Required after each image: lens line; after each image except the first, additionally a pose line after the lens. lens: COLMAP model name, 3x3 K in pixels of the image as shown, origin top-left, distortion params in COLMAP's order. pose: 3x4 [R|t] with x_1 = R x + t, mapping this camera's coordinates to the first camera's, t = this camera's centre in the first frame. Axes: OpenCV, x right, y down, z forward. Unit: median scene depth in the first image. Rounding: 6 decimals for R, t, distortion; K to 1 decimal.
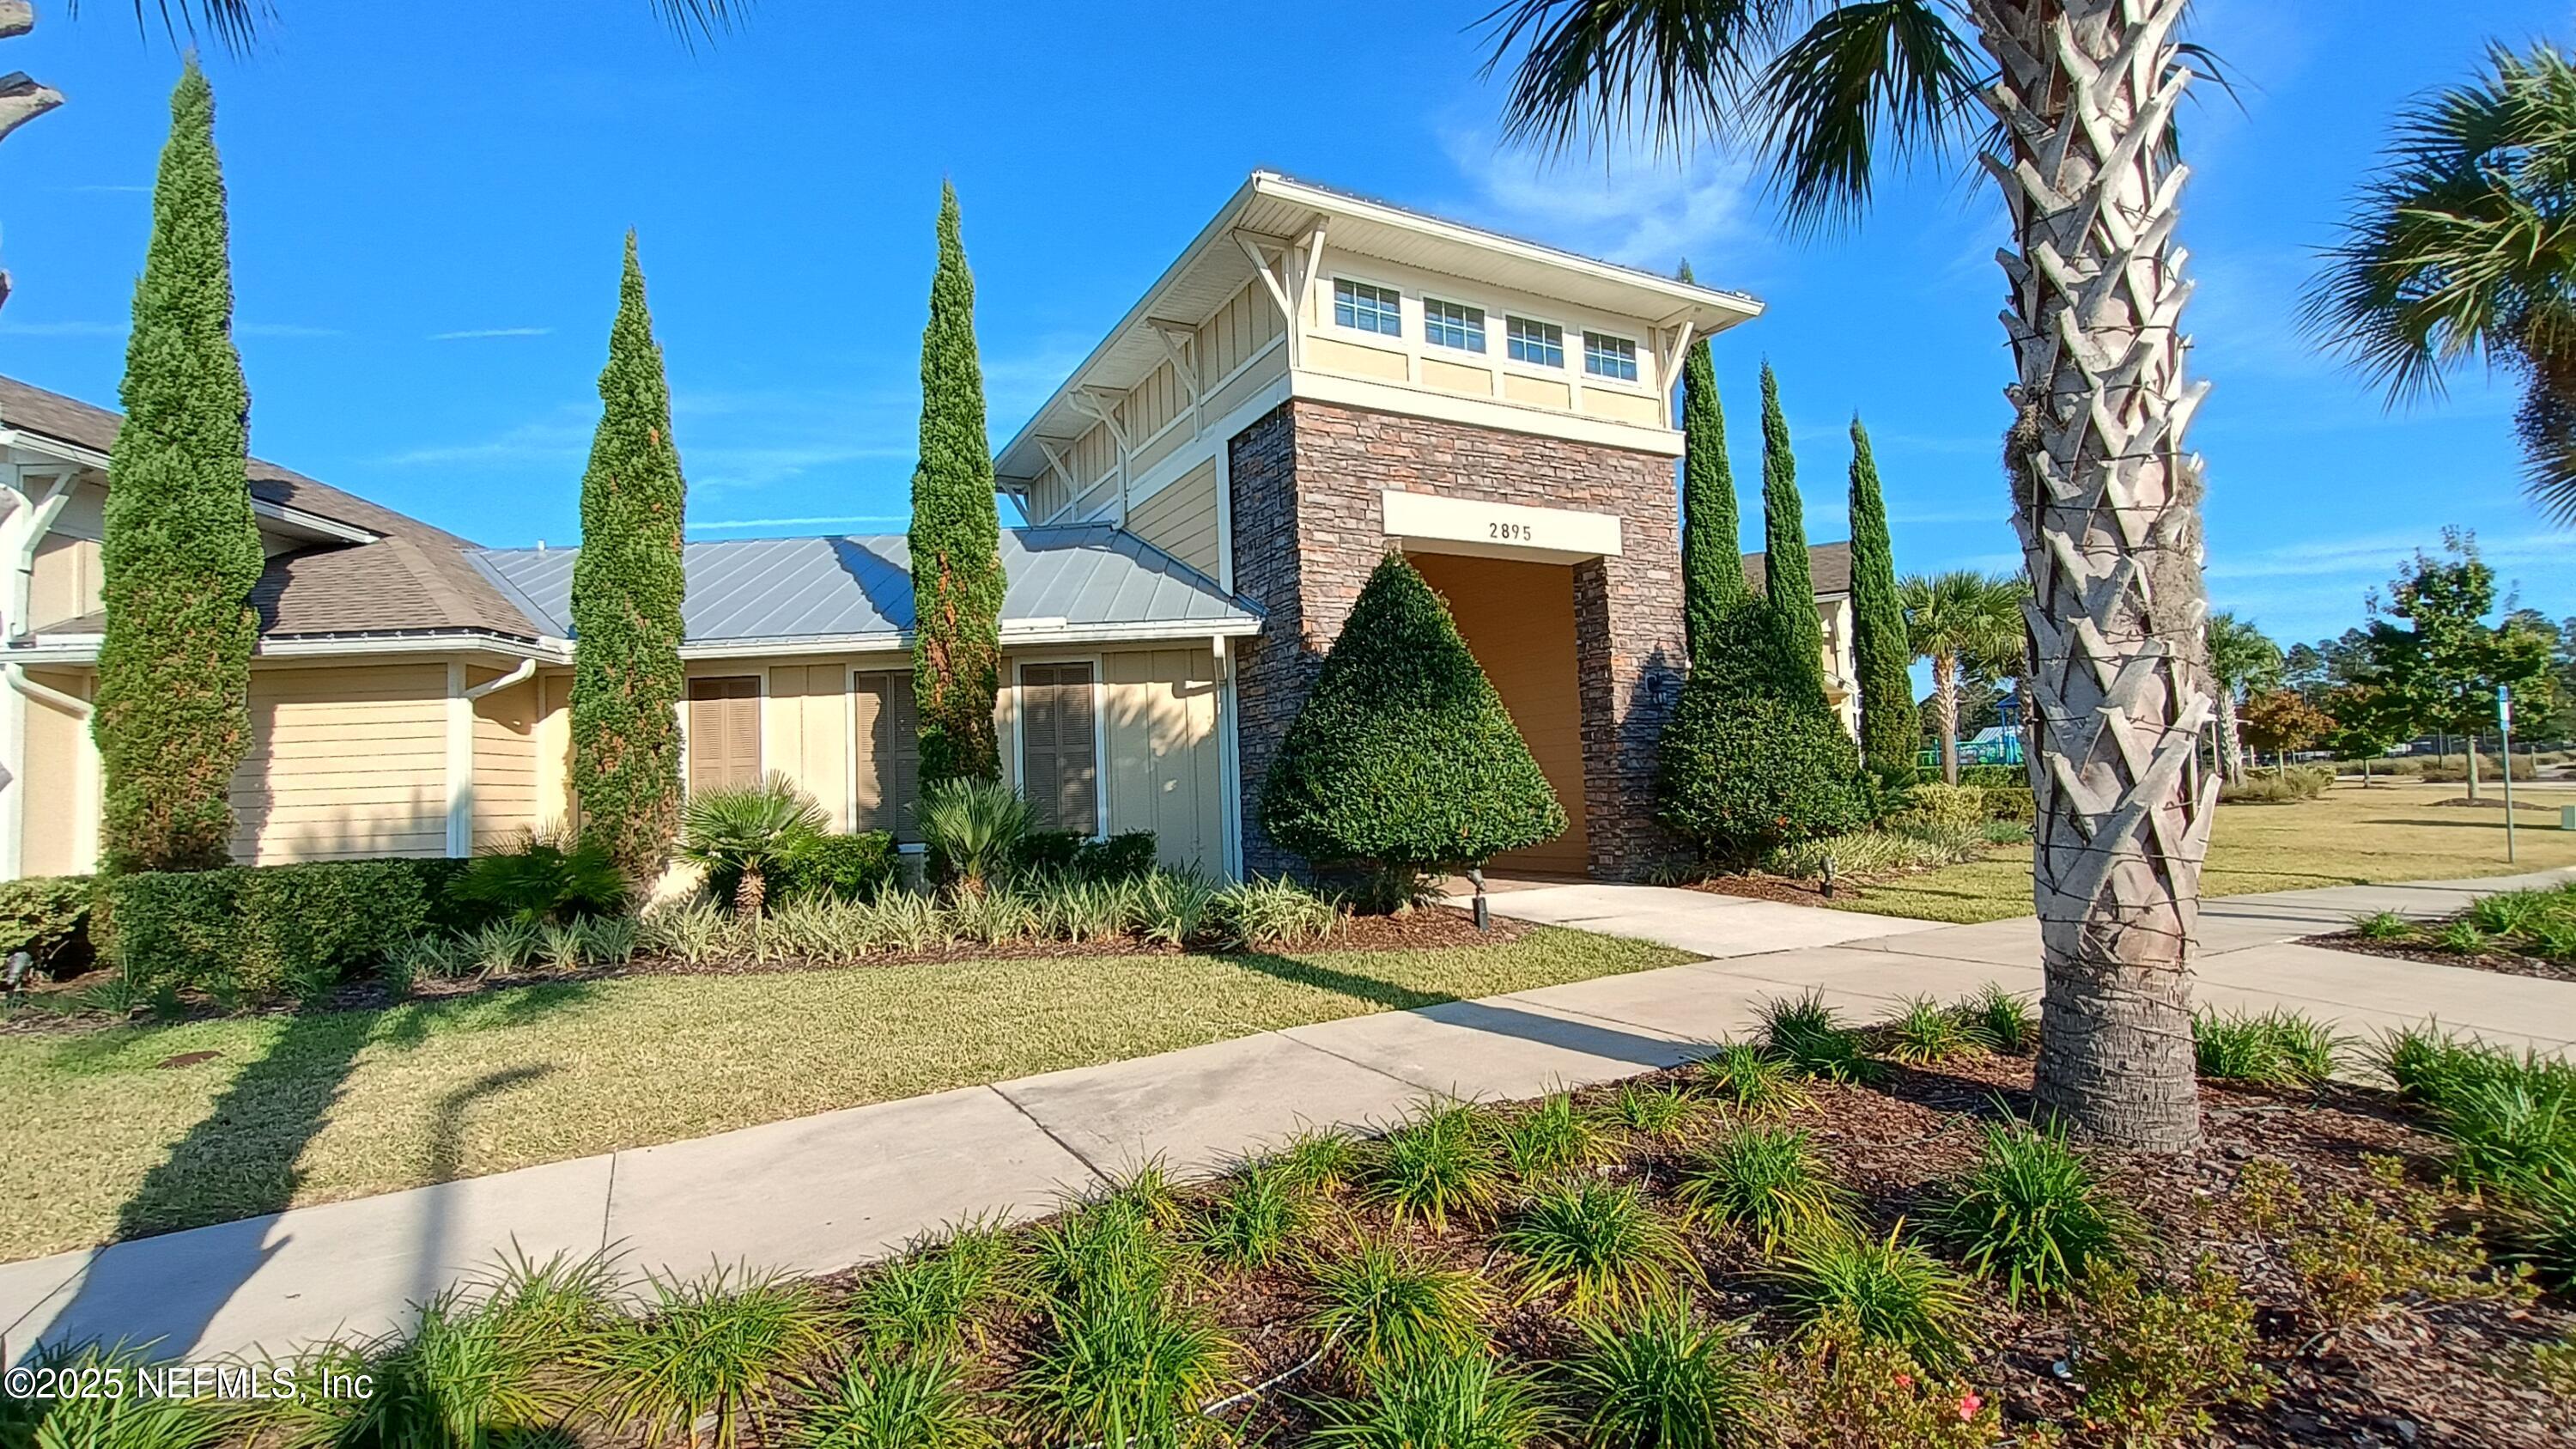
lens RADIAL K [[1172.4, 0, 1290.7], [0, 1172.4, 730.6], [0, 0, 1]] dist [0.001267, 0.000842]
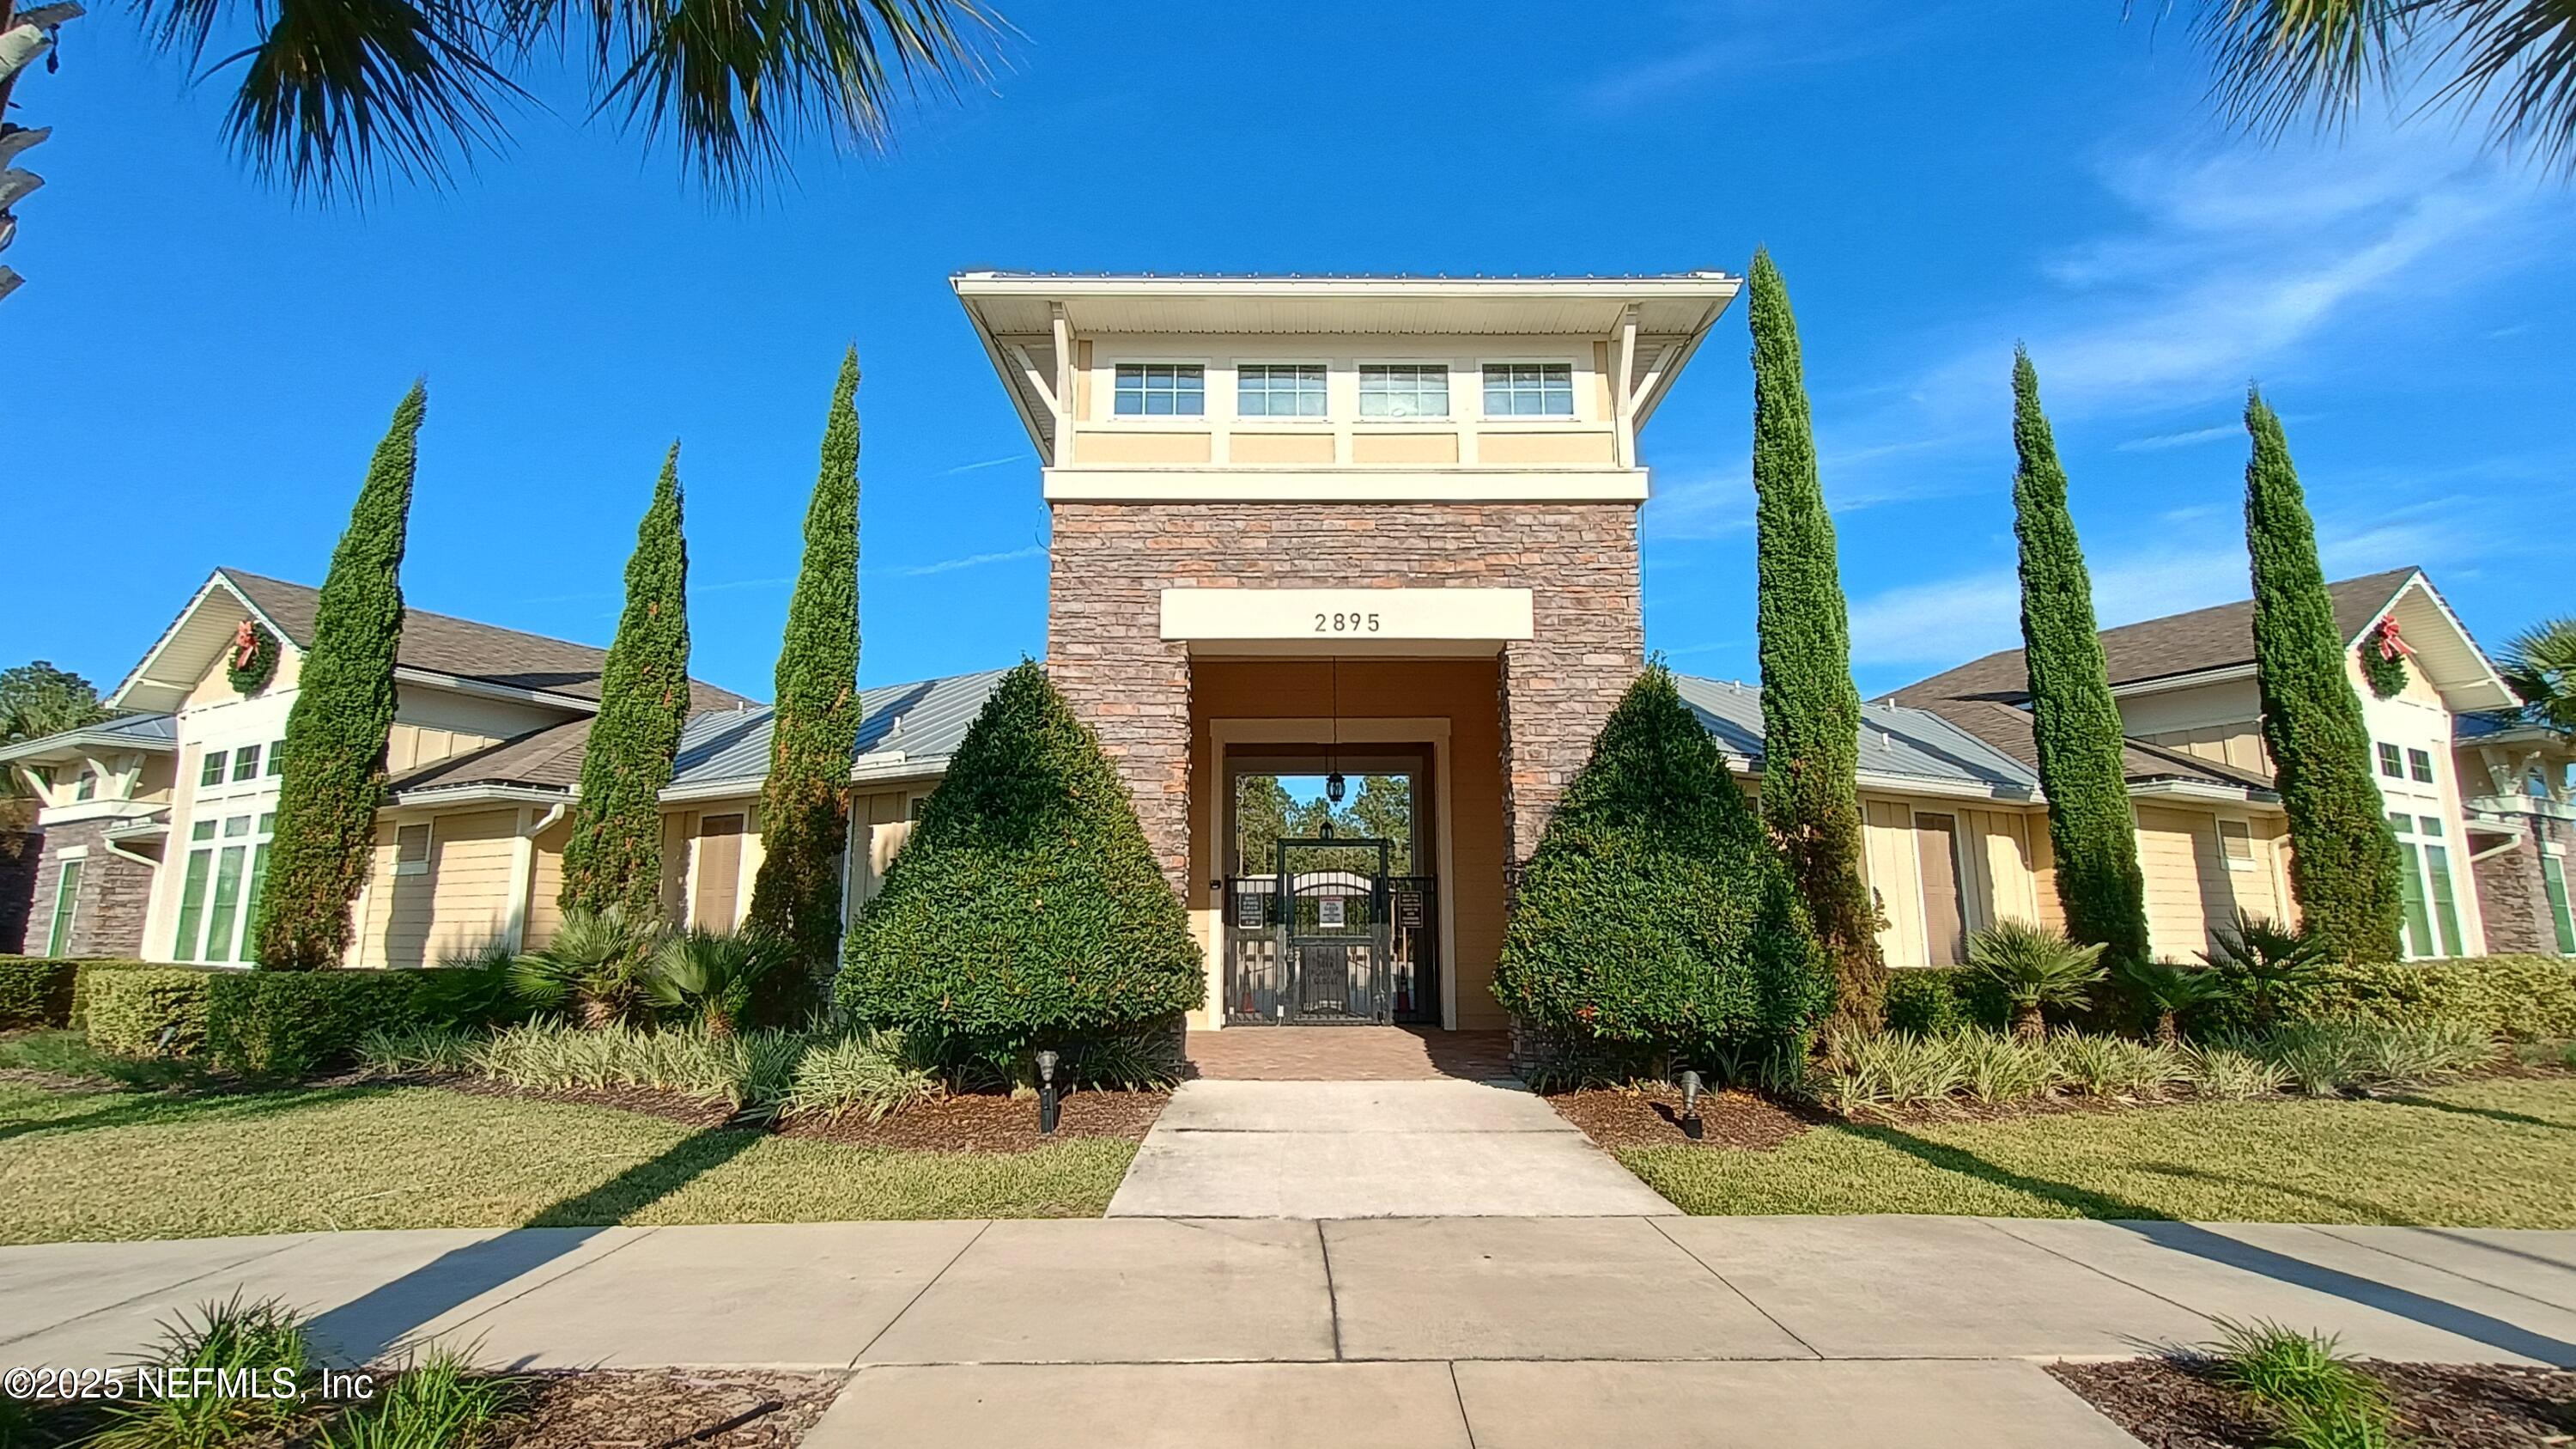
lens RADIAL K [[1172.4, 0, 1290.7], [0, 1172.4, 730.6], [0, 0, 1]] dist [0.001267, 0.000842]
pose [[0.875062, -0.047846, -0.481640, 0.565725], [-0.002526, 0.994637, -0.103397, -0.012440], [0.484004, 0.091696, 0.870248, 0.299447]]
